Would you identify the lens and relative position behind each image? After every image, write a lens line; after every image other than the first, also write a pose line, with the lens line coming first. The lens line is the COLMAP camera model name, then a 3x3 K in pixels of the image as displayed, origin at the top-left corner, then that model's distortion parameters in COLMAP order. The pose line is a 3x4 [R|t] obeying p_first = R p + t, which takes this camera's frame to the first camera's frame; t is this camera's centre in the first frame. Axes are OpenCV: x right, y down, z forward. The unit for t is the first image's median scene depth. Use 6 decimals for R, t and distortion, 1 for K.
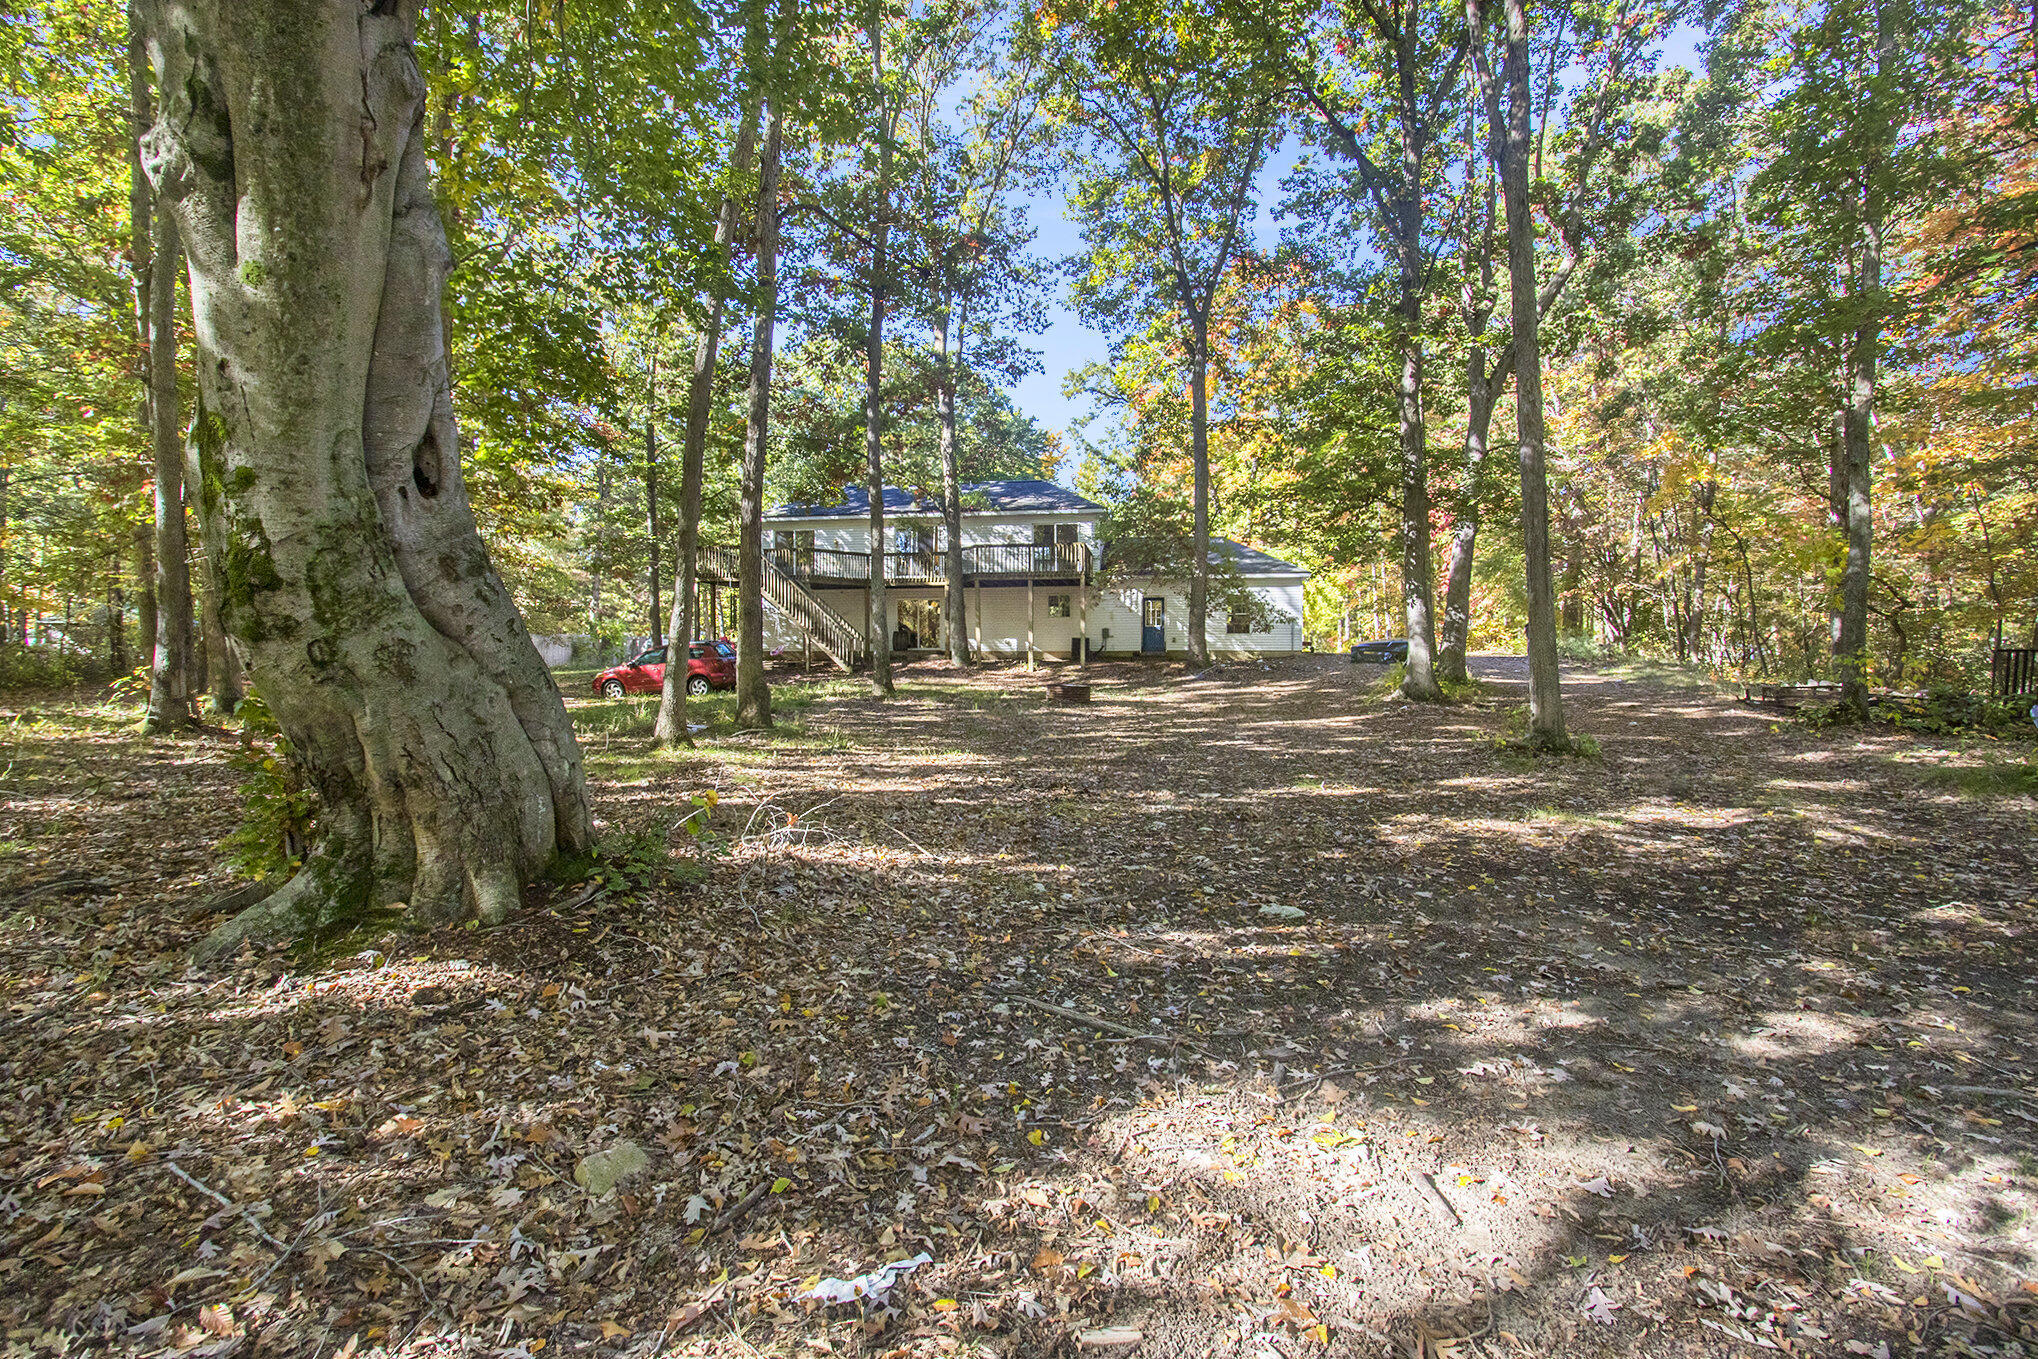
lens RADIAL K [[939.9, 0, 986.8], [0, 939.9, 613.6], [0, 0, 1]] dist [0.002295, 0.000070]
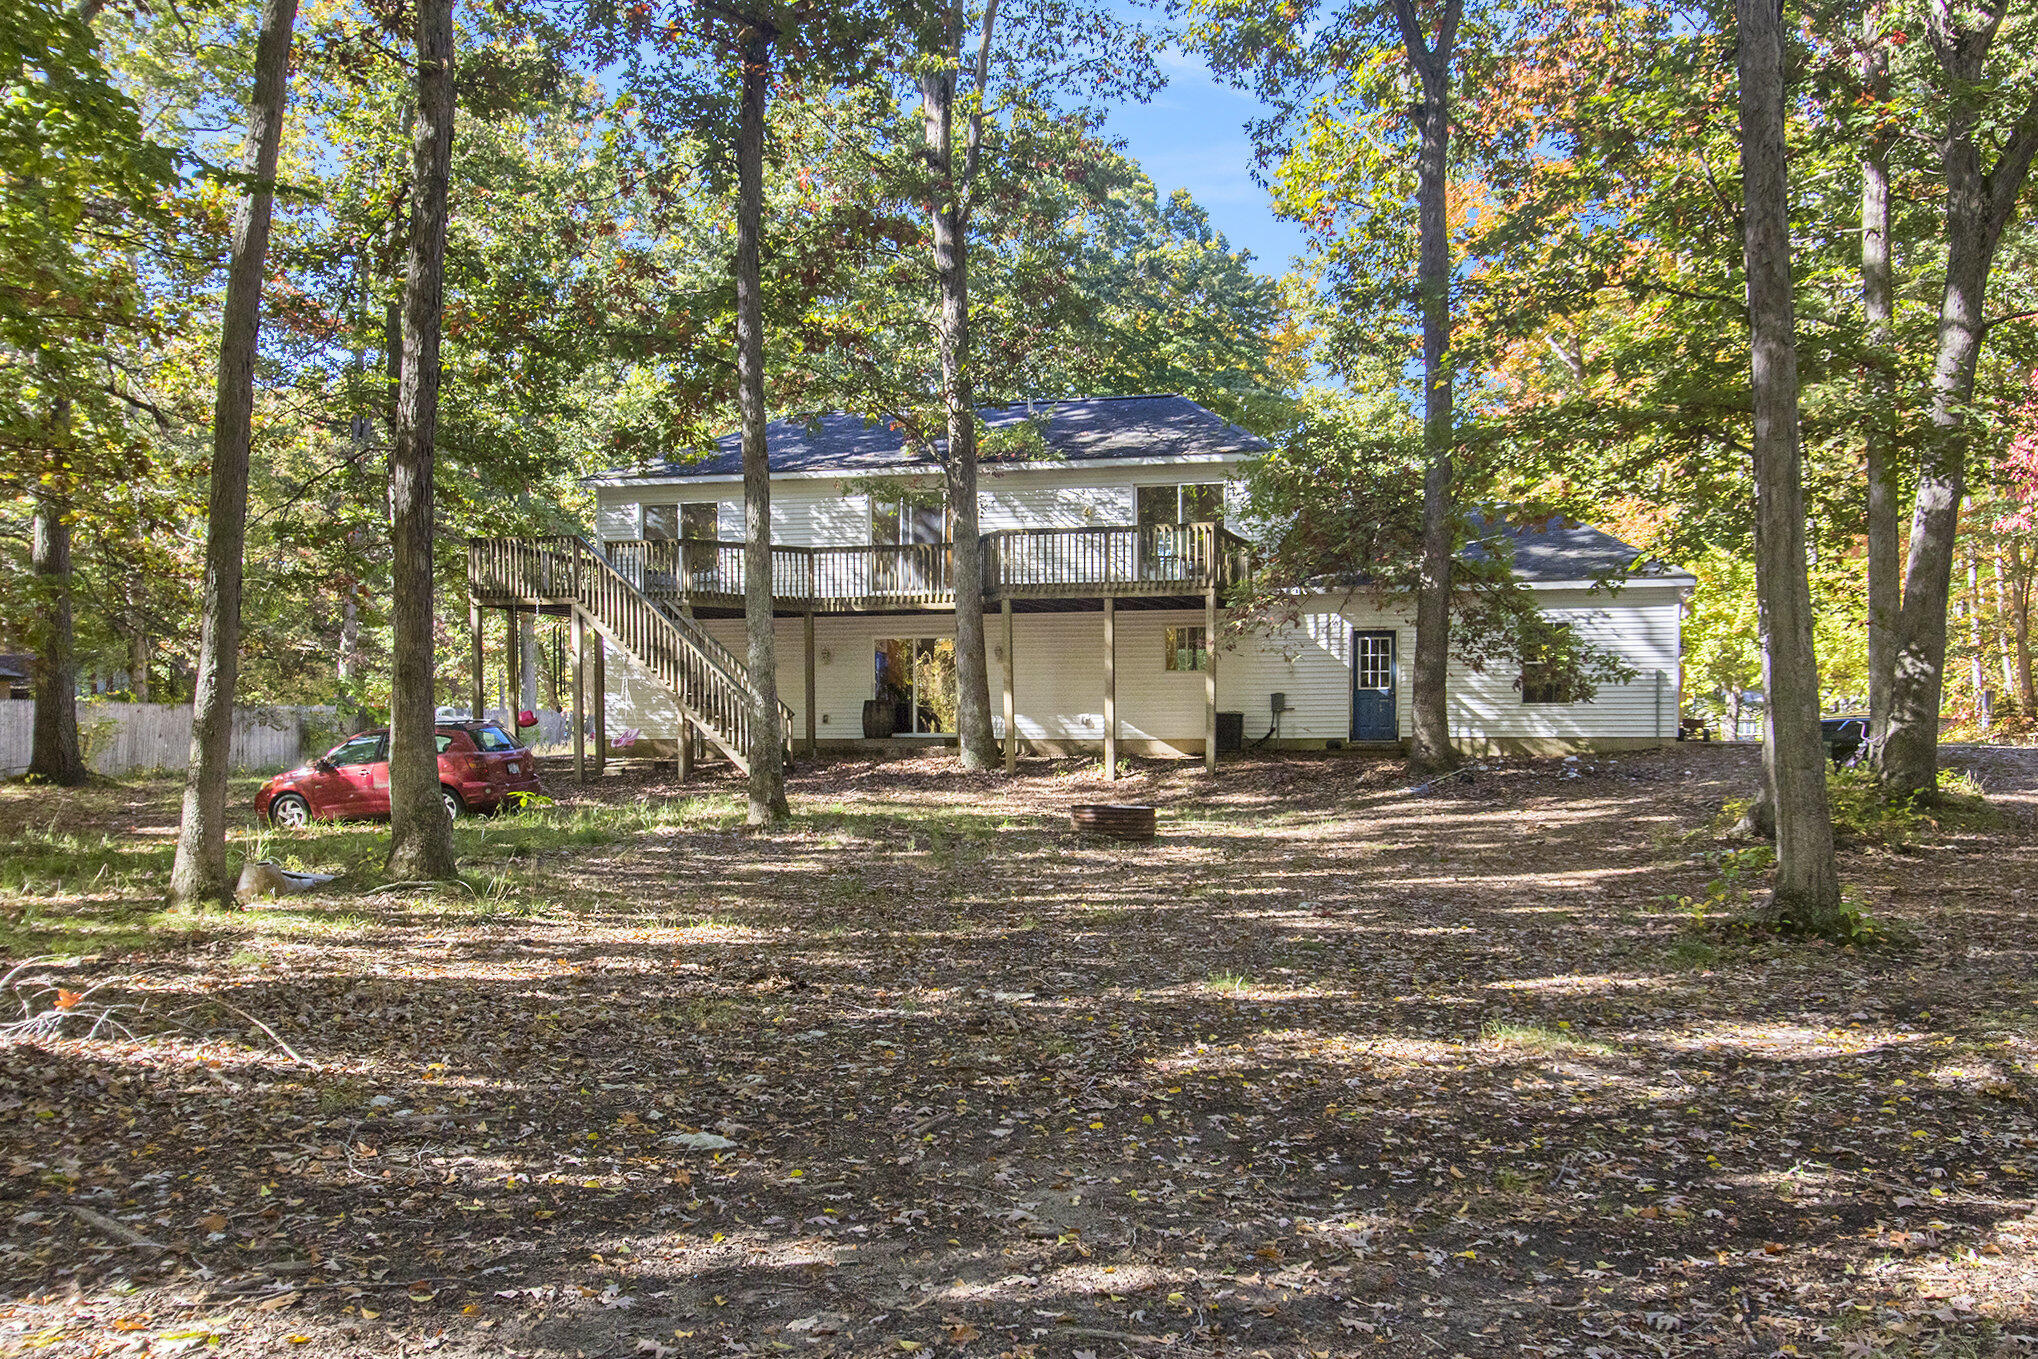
lens RADIAL K [[1977.9, 0, 1020.6], [0, 1977.9, 683.3], [0, 0, 1]] dist [0.039396, 0.000000]
pose [[0.993114, -0.003500, -0.117103, 0.117543], [0.004942, 0.999915, 0.012024, -0.002773], [0.117051, -0.012520, 0.993047, -0.057202]]
